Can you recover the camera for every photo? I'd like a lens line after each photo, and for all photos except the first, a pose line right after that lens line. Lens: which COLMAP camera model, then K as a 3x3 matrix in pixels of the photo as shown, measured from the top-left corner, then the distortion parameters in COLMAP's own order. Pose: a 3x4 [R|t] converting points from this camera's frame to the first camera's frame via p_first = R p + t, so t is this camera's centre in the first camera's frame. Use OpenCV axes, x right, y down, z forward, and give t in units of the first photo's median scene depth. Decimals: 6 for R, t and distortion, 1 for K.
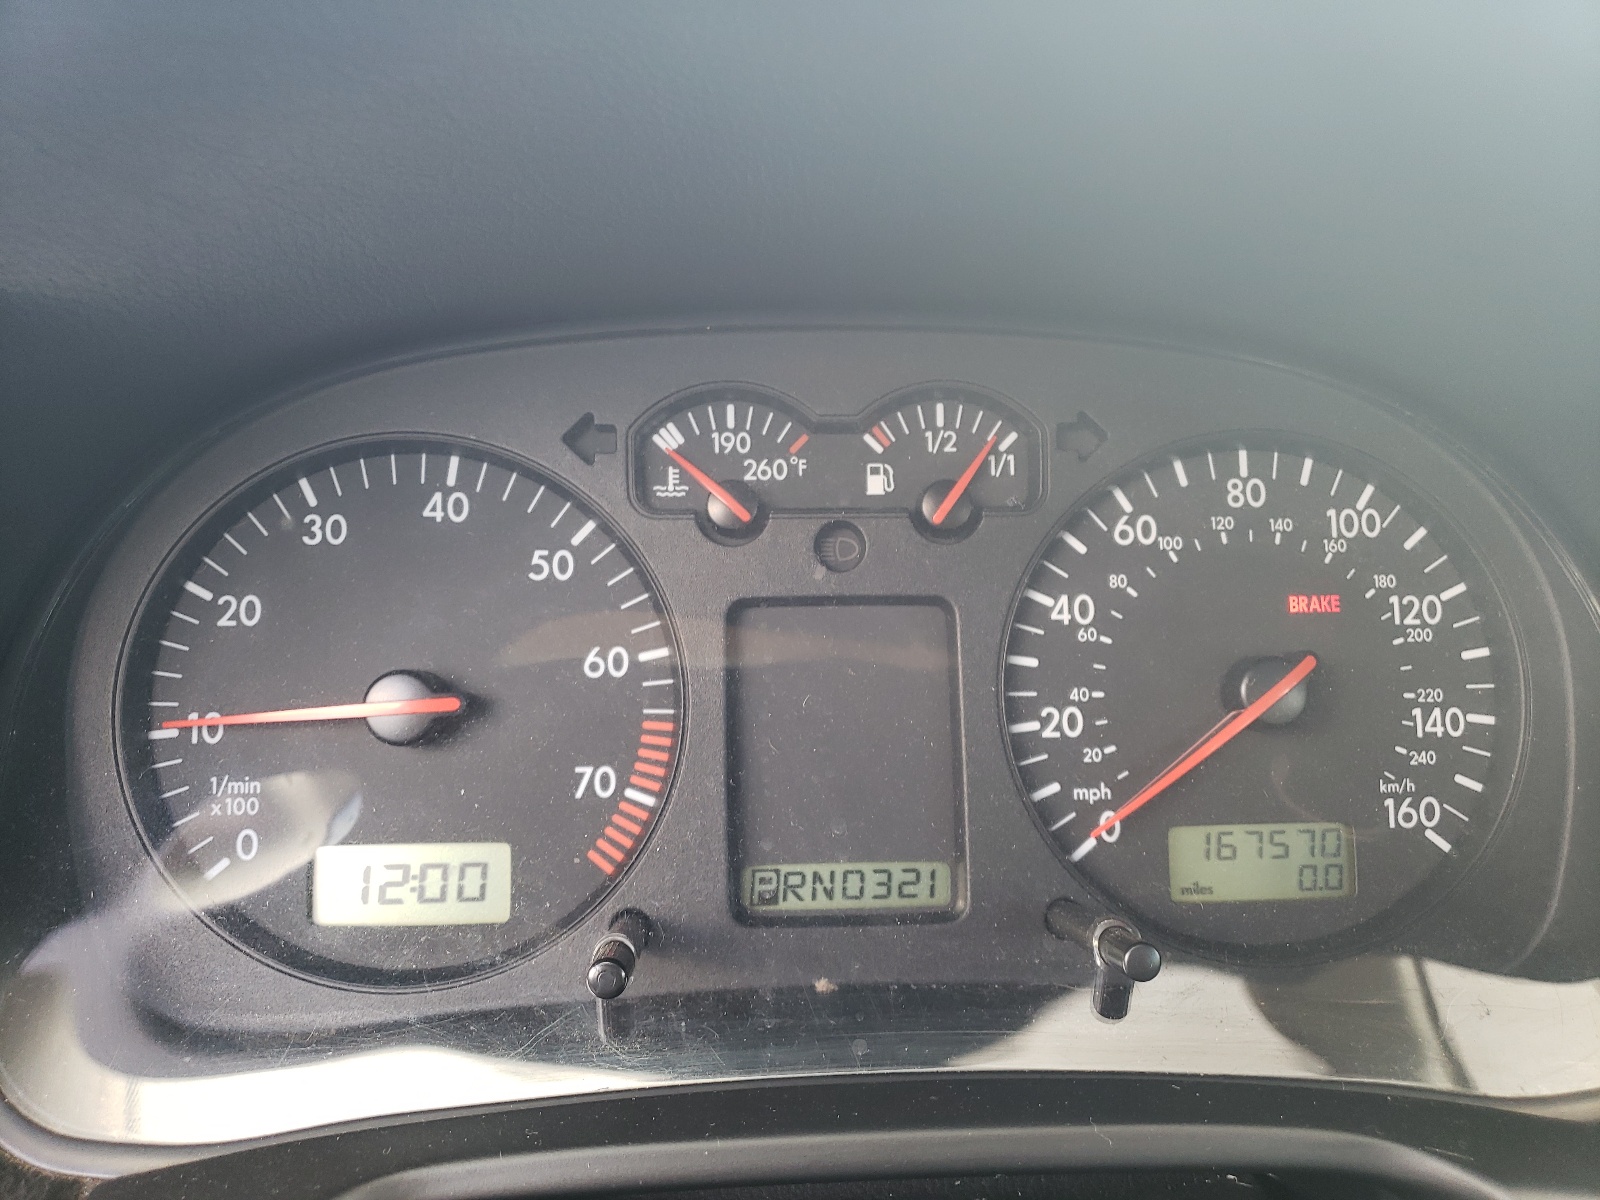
lens RADIAL K [[1227.9, 0, 801.3], [0, 1227.9, 601.5], [0, 0, 1]] dist [0.001190, -0.000881]
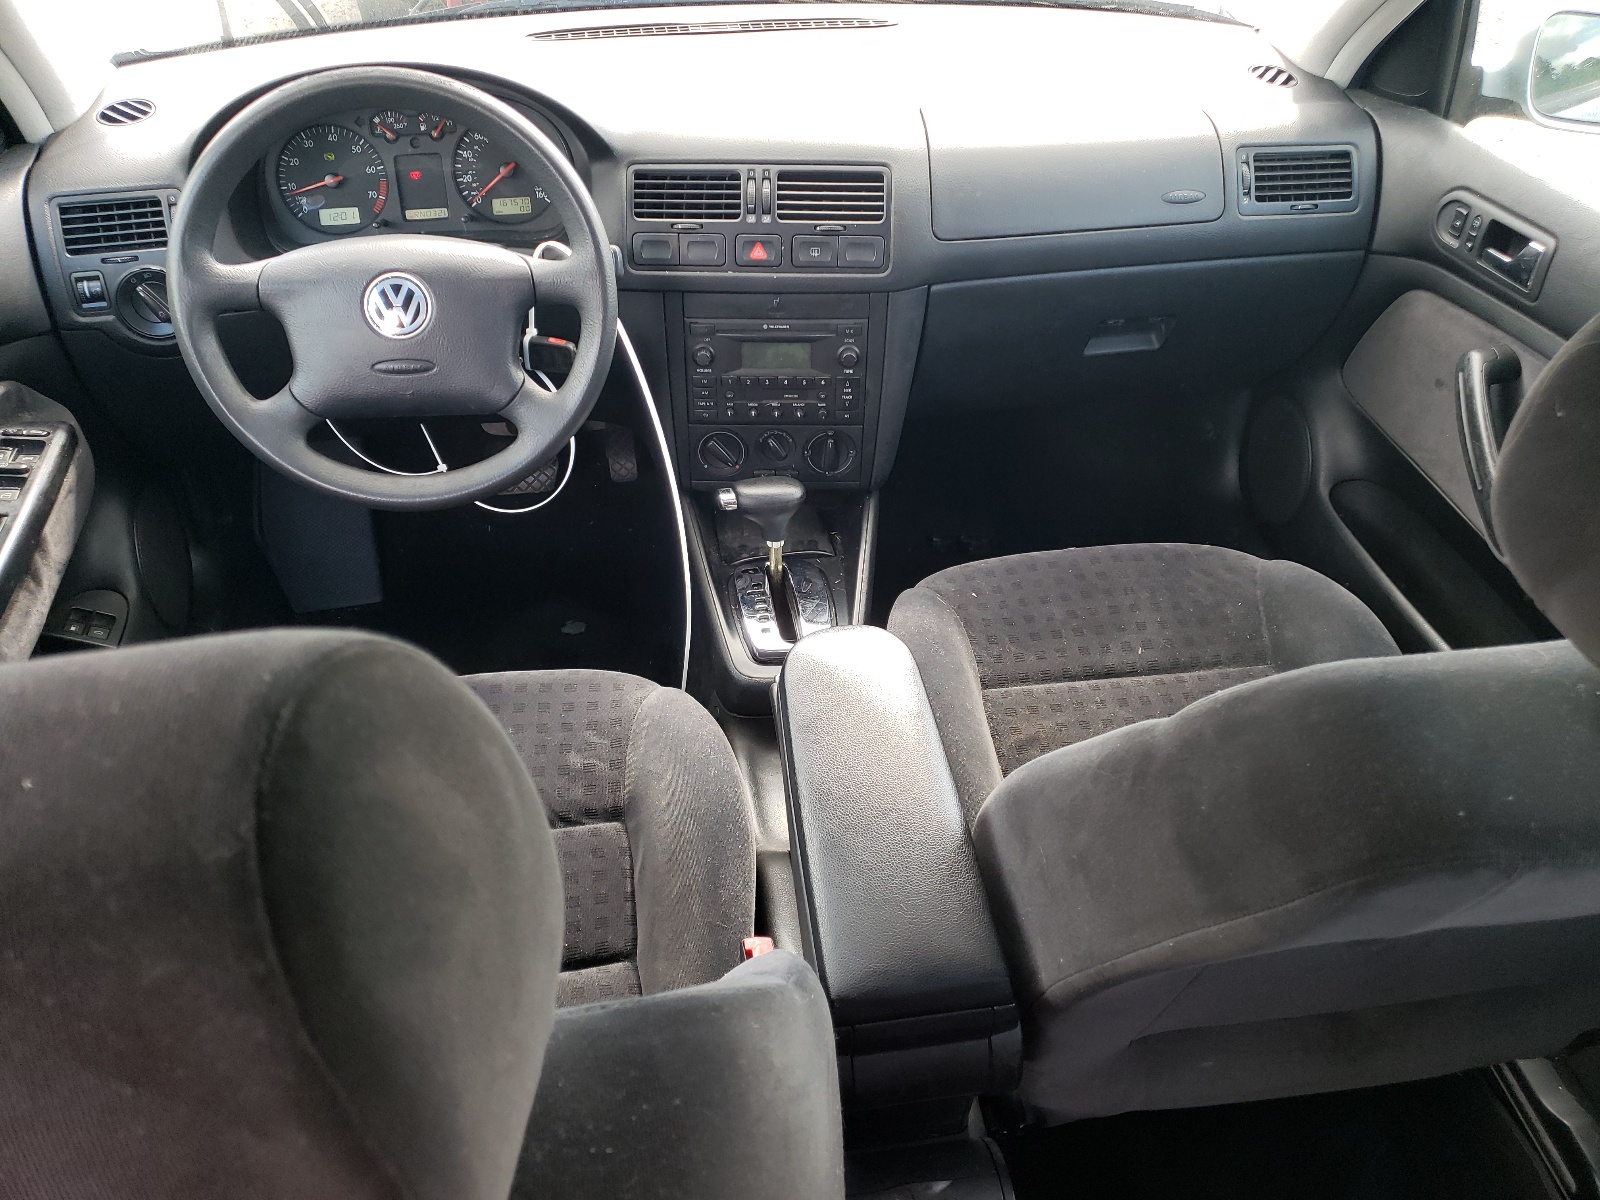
lens RADIAL K [[1227.9, 0, 795.6], [0, 1227.9, 599.8], [0, 0, 1]] dist [0.001190, -0.000881]
pose [[0.992077, -0.074133, 0.101429, 0.910921], [0.025461, 0.909233, 0.415508, -0.387491], [-0.123026, -0.409634, 0.903916, -4.410965]]
